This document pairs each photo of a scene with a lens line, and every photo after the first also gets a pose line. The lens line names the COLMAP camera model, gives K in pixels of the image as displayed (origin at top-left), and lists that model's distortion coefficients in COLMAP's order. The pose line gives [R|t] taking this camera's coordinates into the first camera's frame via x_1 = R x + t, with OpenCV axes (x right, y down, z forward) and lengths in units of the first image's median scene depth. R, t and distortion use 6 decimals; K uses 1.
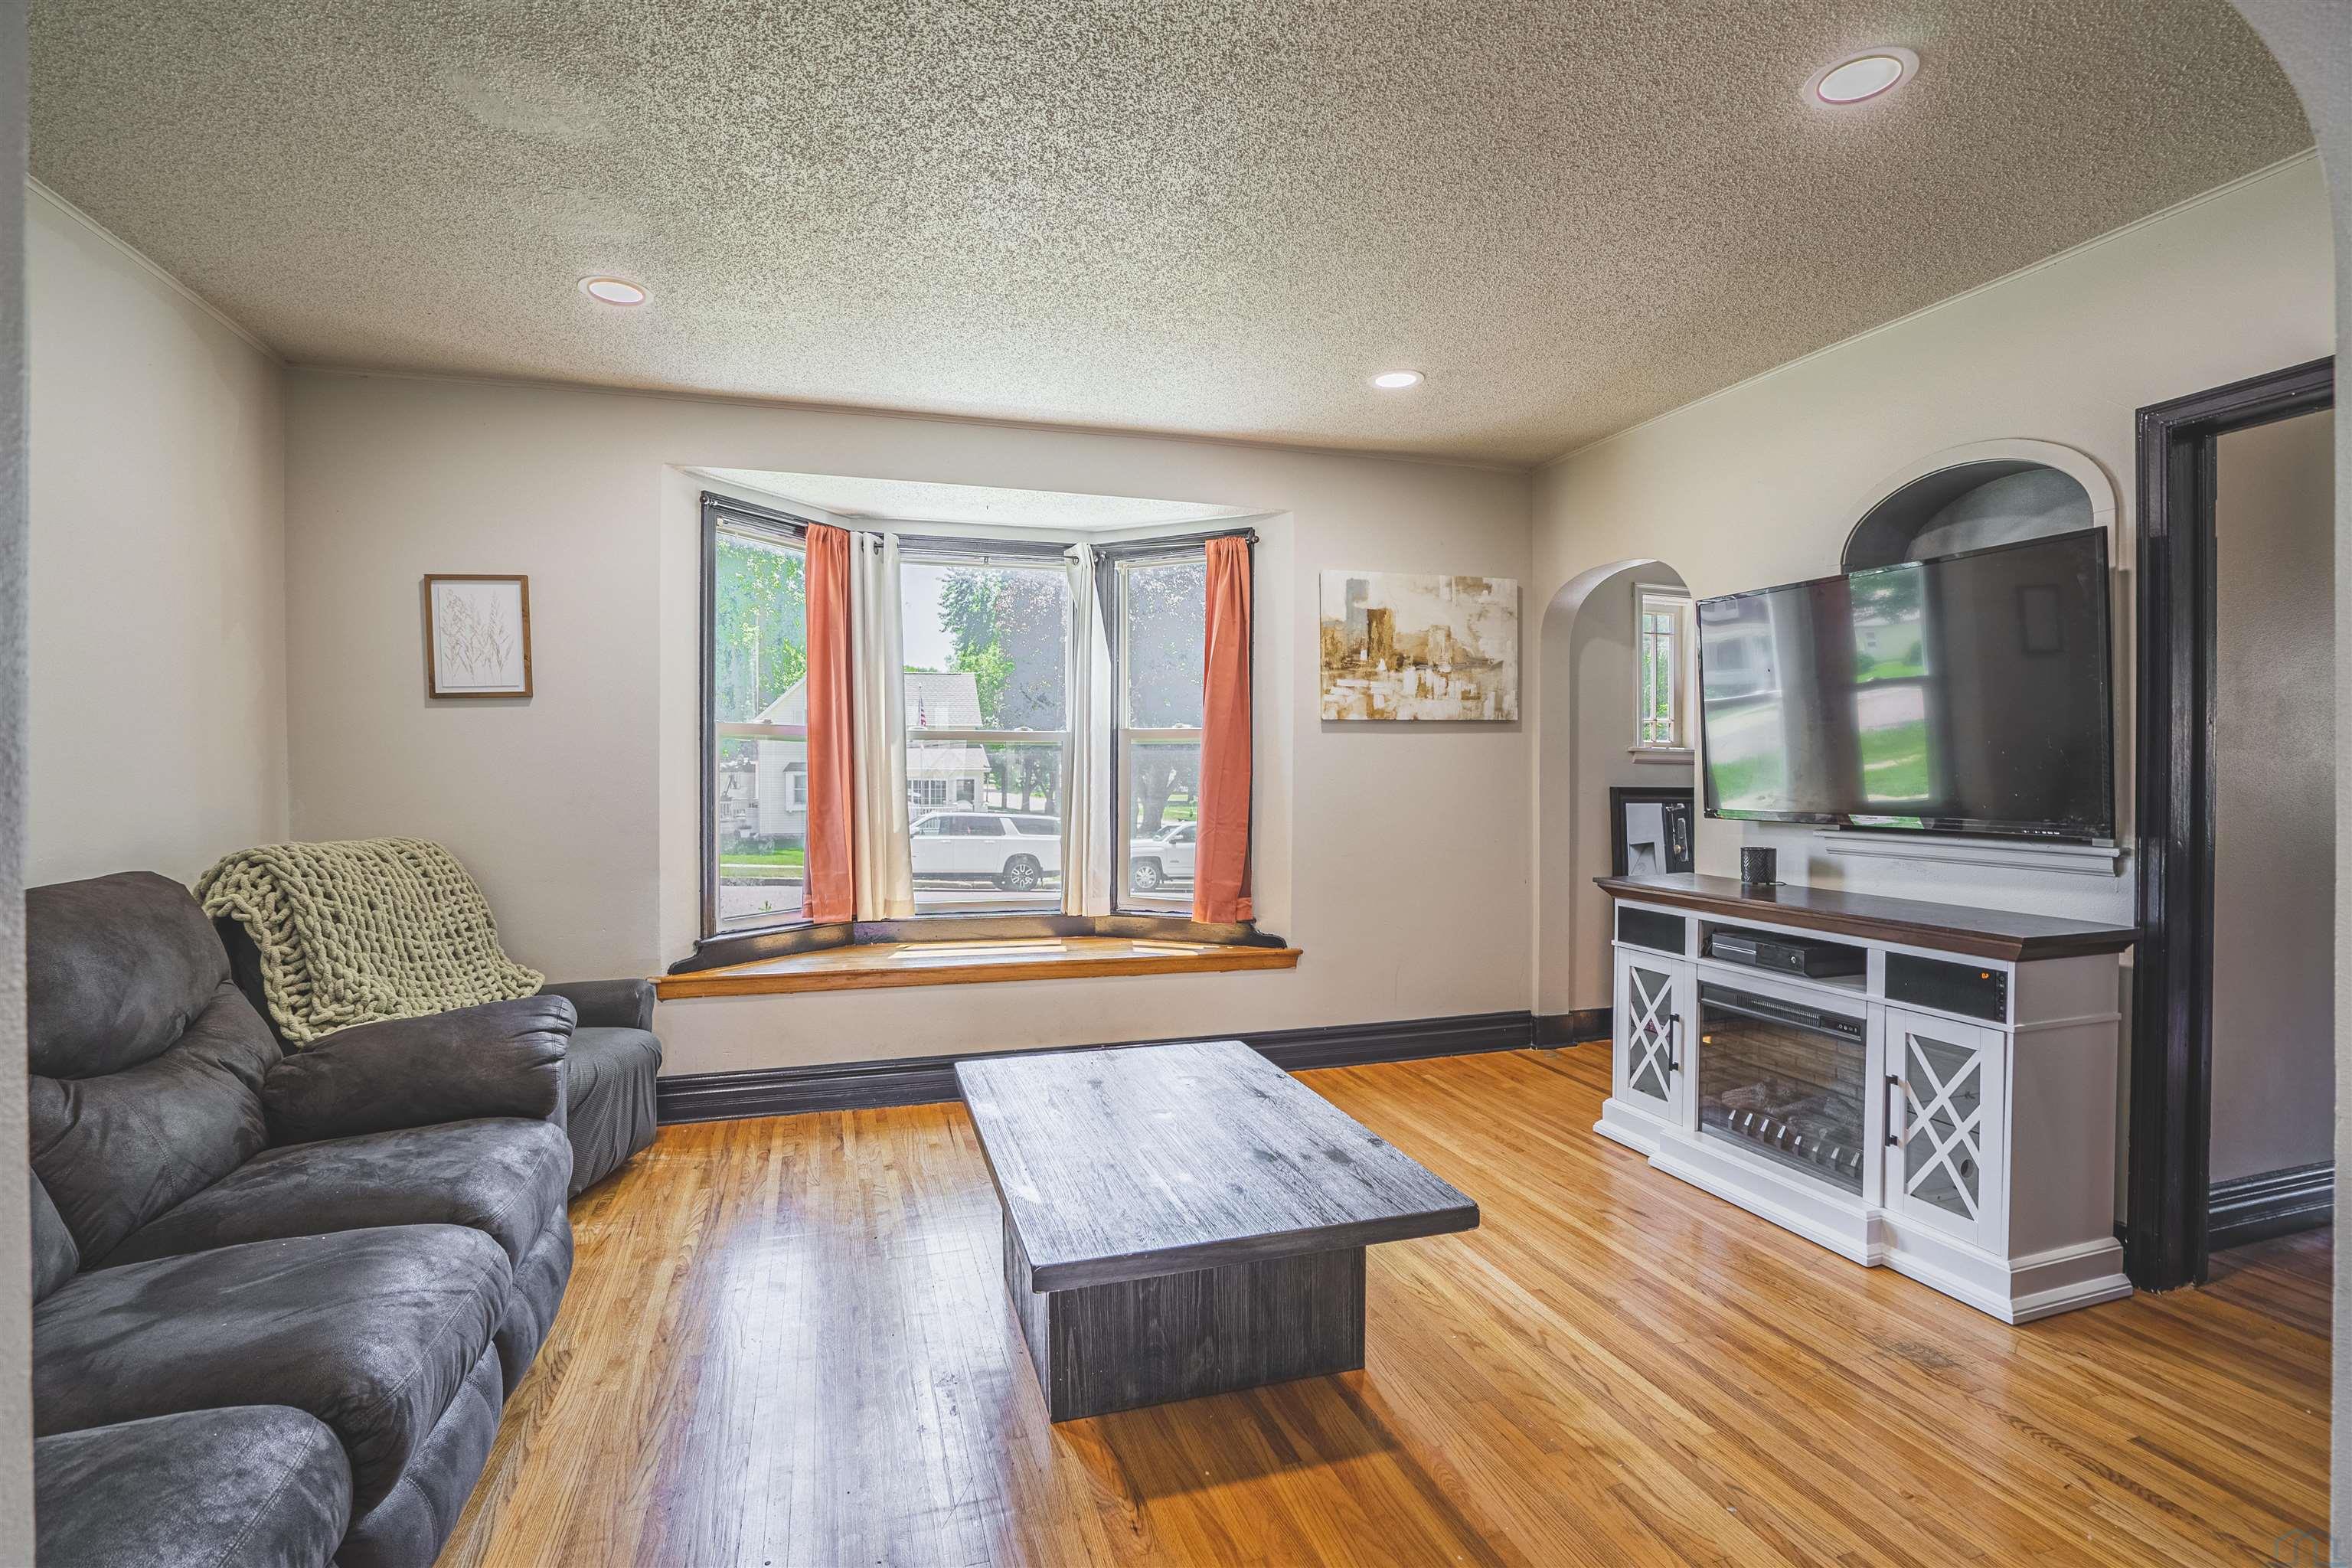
lens RADIAL K [[1125.2, 0, 1156.2], [0, 1125.2, 779.2], [0, 0, 1]] dist [-0.042619, 0.000786]
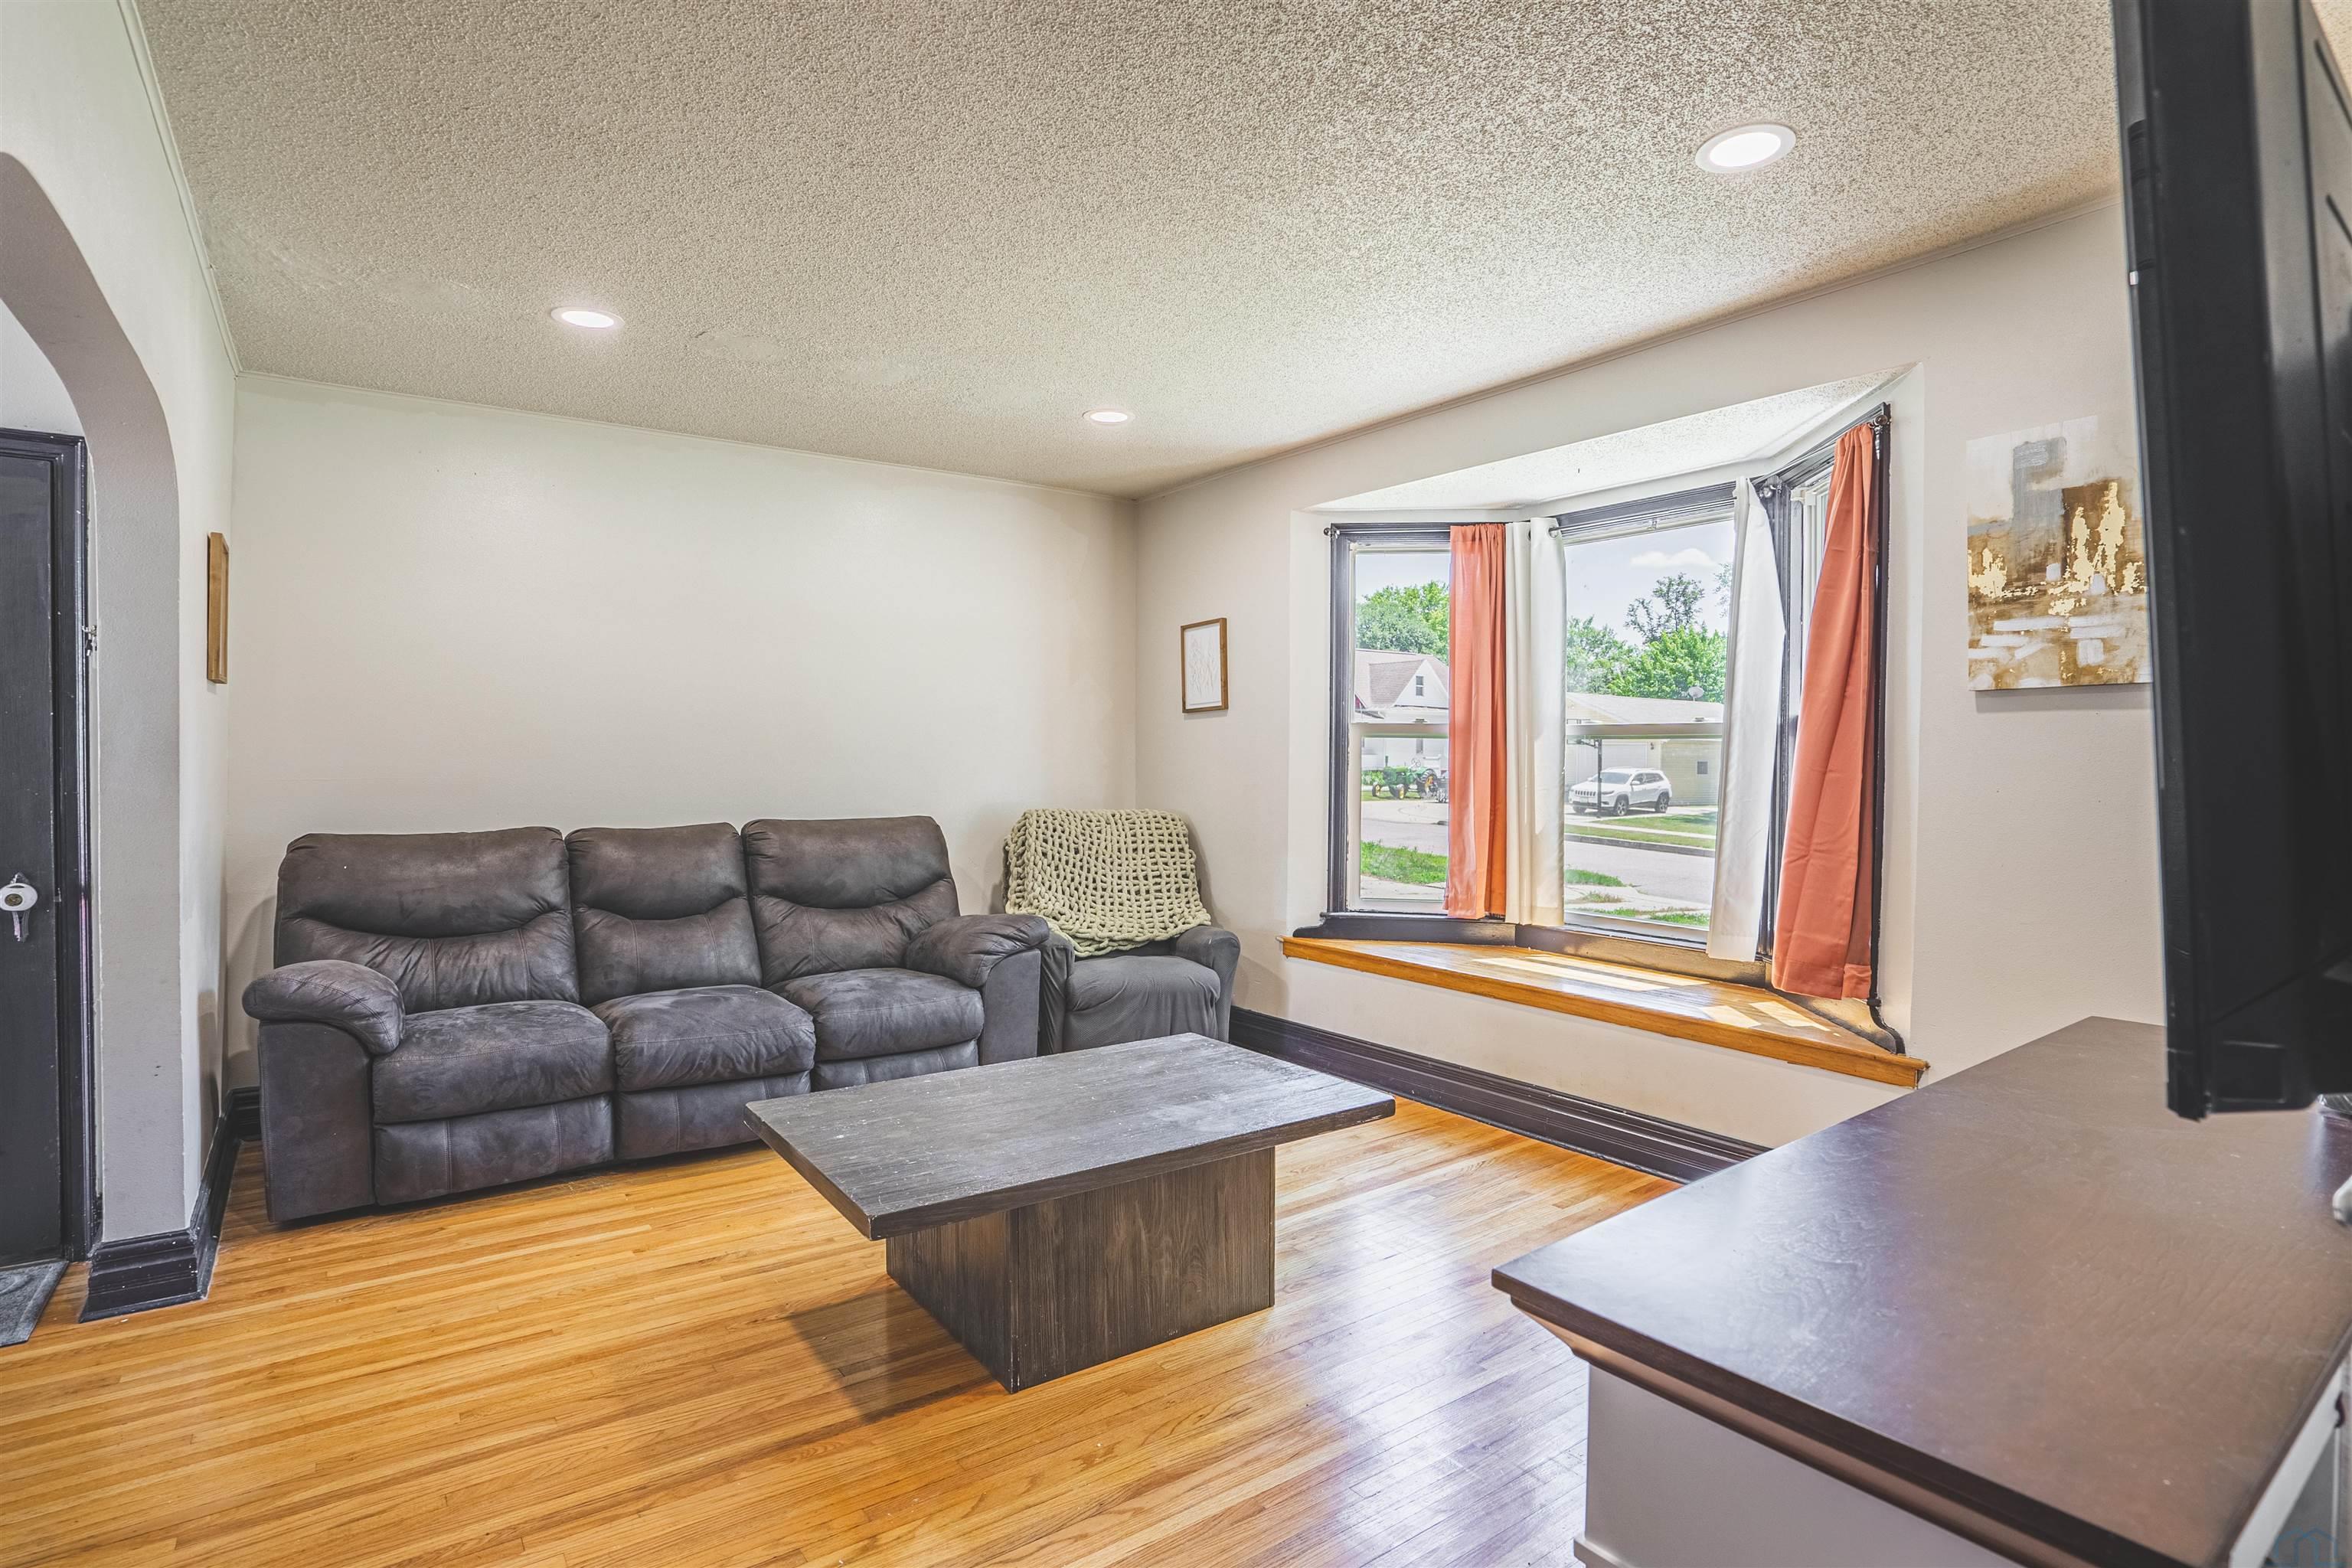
lens RADIAL K [[1125.2, 0, 1155.0], [0, 1125.2, 779.6], [0, 0, 1]] dist [-0.042619, 0.000786]
pose [[0.328696, 0.019970, -0.944224, 0.554077], [-0.014340, 0.999767, 0.016153, -0.008702], [0.944327, 0.008231, 0.328906, 0.392449]]
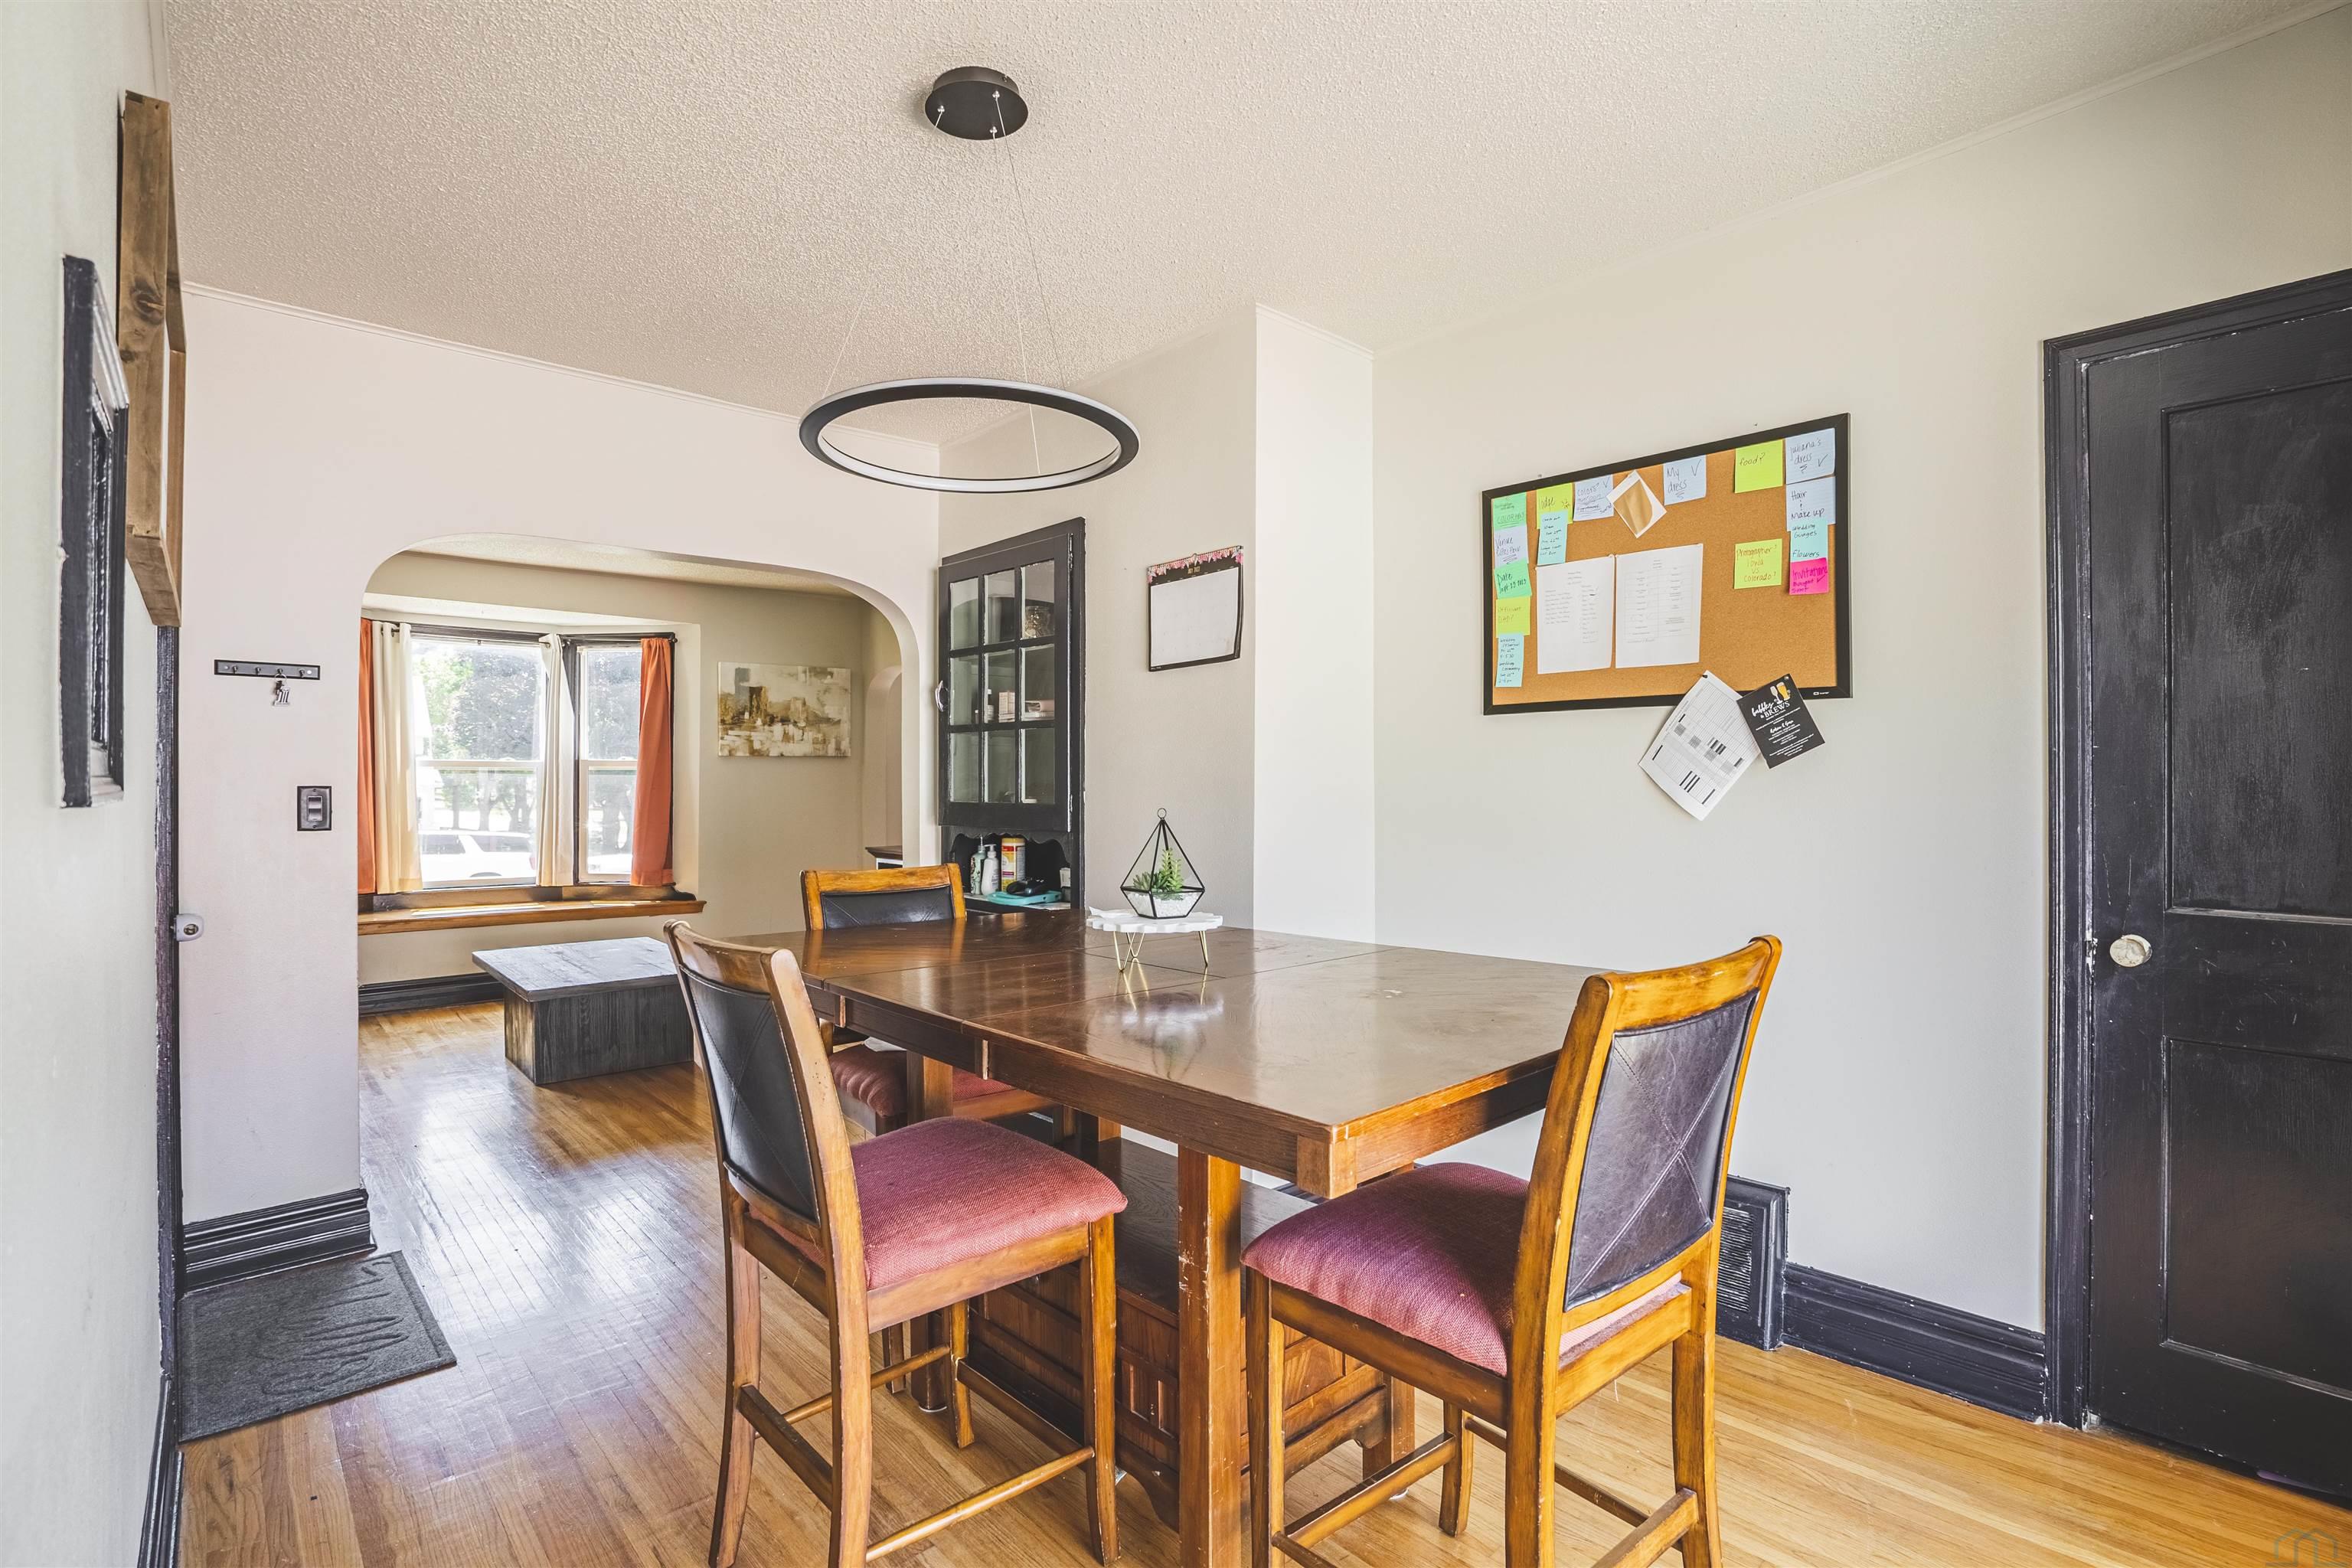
lens RADIAL K [[1125.2, 0, 1153.9], [0, 1125.2, 777.5], [0, 0, 1]] dist [-0.042619, 0.000786]
pose [[0.909835, 0.000984, 0.414969, 0.050385], [0.004808, 0.999905, -0.012914, 0.001633], [-0.414942, 0.013745, 0.909744, -0.692964]]
